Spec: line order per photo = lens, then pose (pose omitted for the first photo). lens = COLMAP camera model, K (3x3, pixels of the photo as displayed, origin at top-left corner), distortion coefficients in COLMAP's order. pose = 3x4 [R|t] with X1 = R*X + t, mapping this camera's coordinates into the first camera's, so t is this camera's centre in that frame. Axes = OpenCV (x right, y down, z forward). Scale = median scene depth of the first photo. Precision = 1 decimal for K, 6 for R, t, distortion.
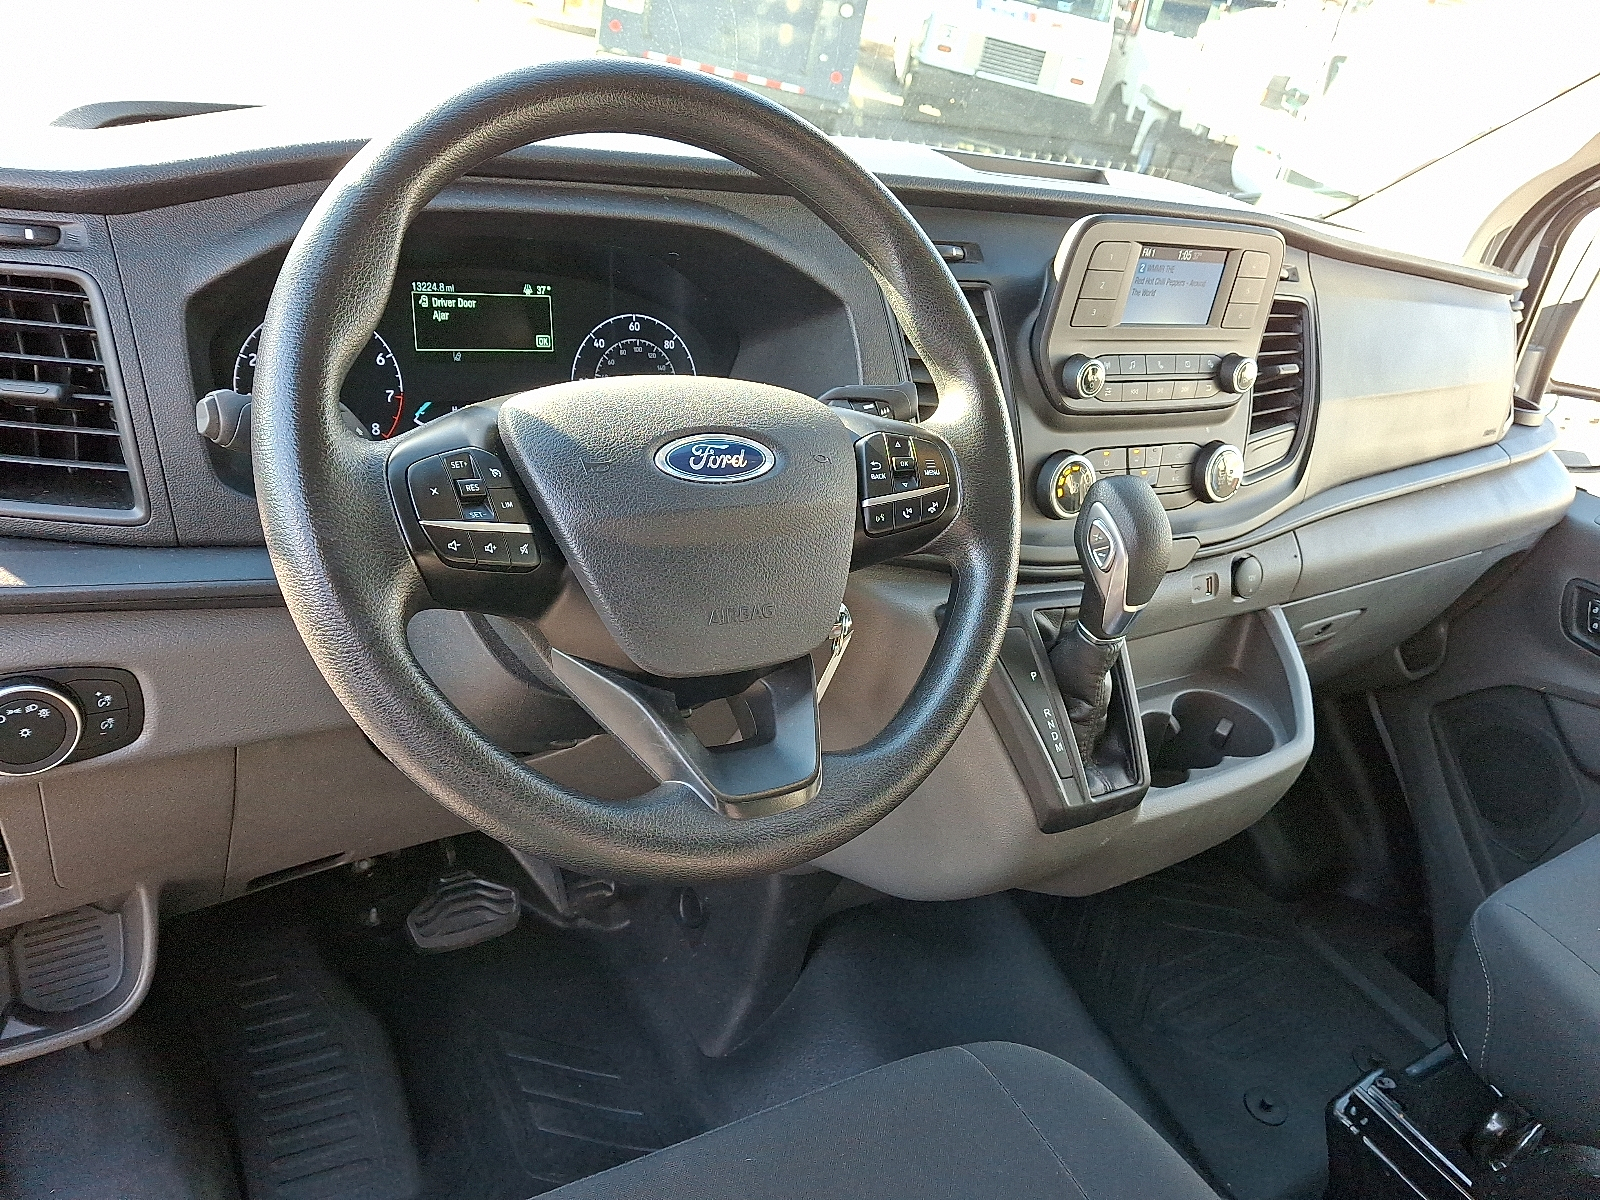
lens RADIAL K [[1187.8, 0, 800.7], [0, 1187.8, 603.0], [0, 0, 1]] dist [0.027957, -0.035888]
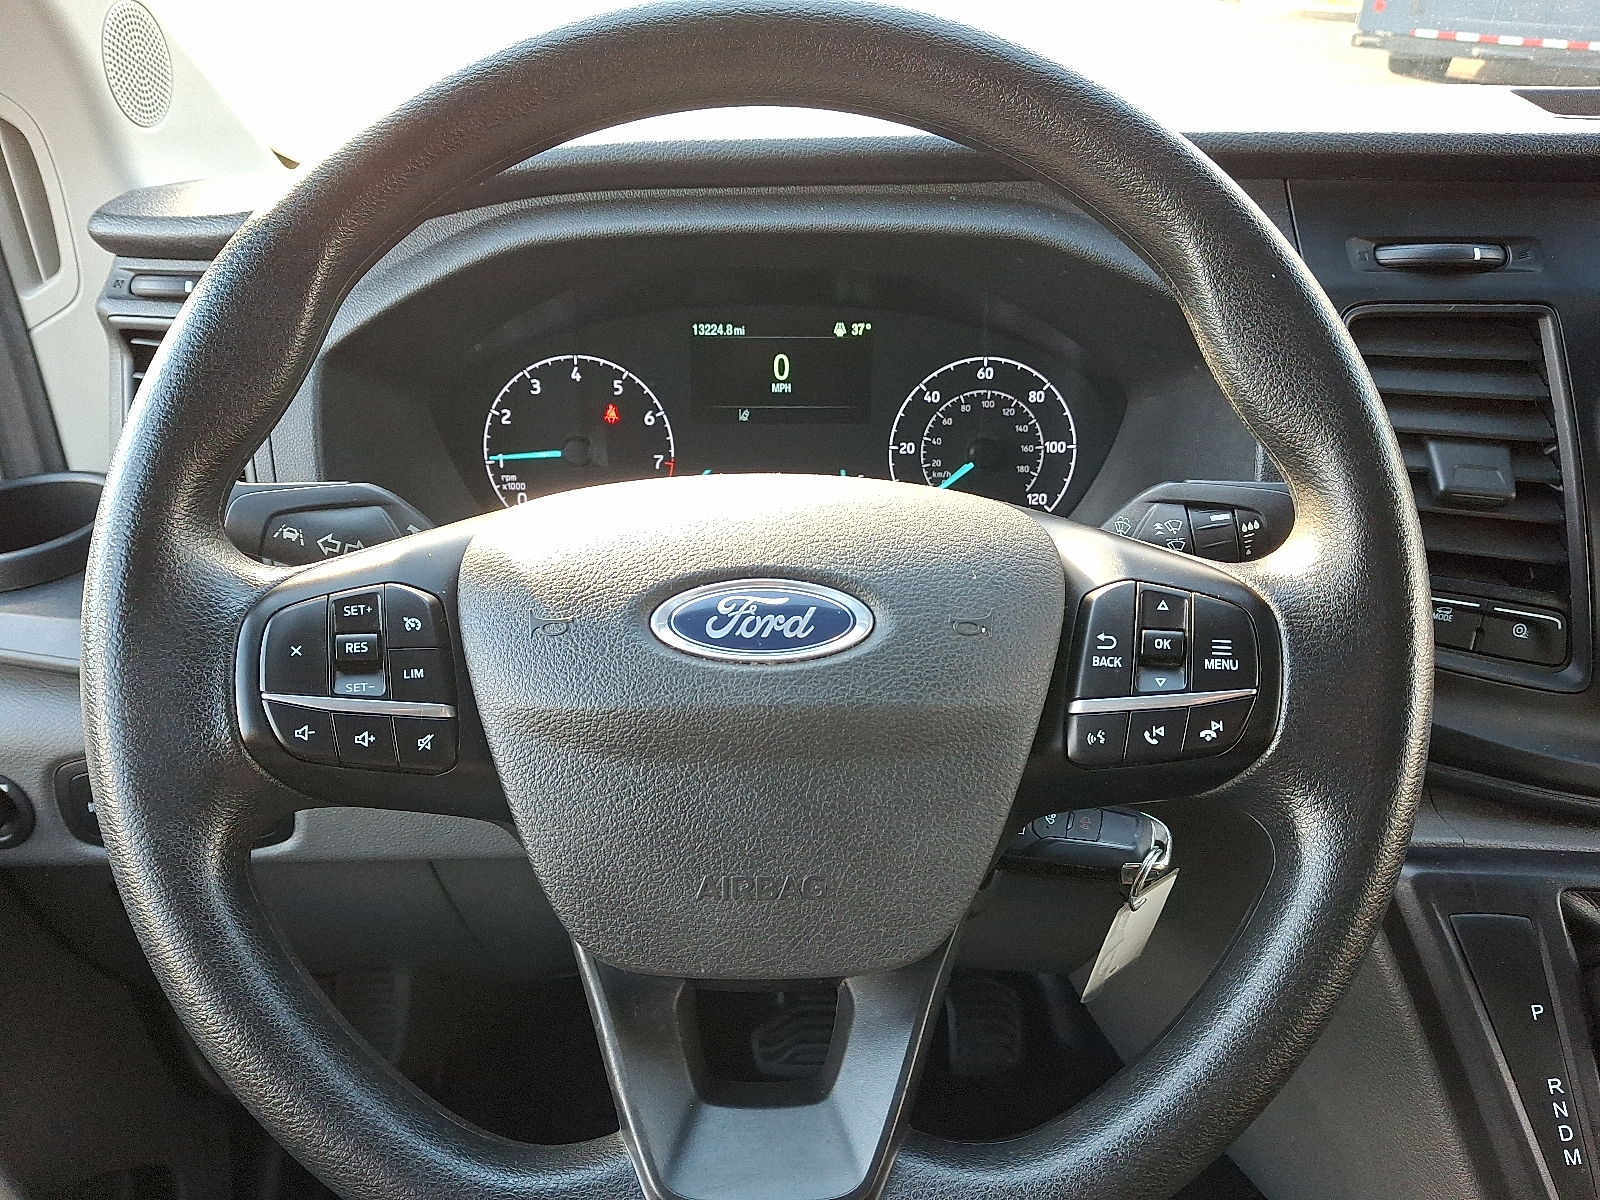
lens RADIAL K [[1187.8, 0, 799.5], [0, 1187.8, 598.1], [0, 0, 1]] dist [0.027957, -0.035888]
pose [[0.836001, 0.102890, -0.538996, 0.210938], [-0.110158, 0.993736, 0.018836, -0.113268], [0.537557, 0.043628, 0.842098, 0.383846]]
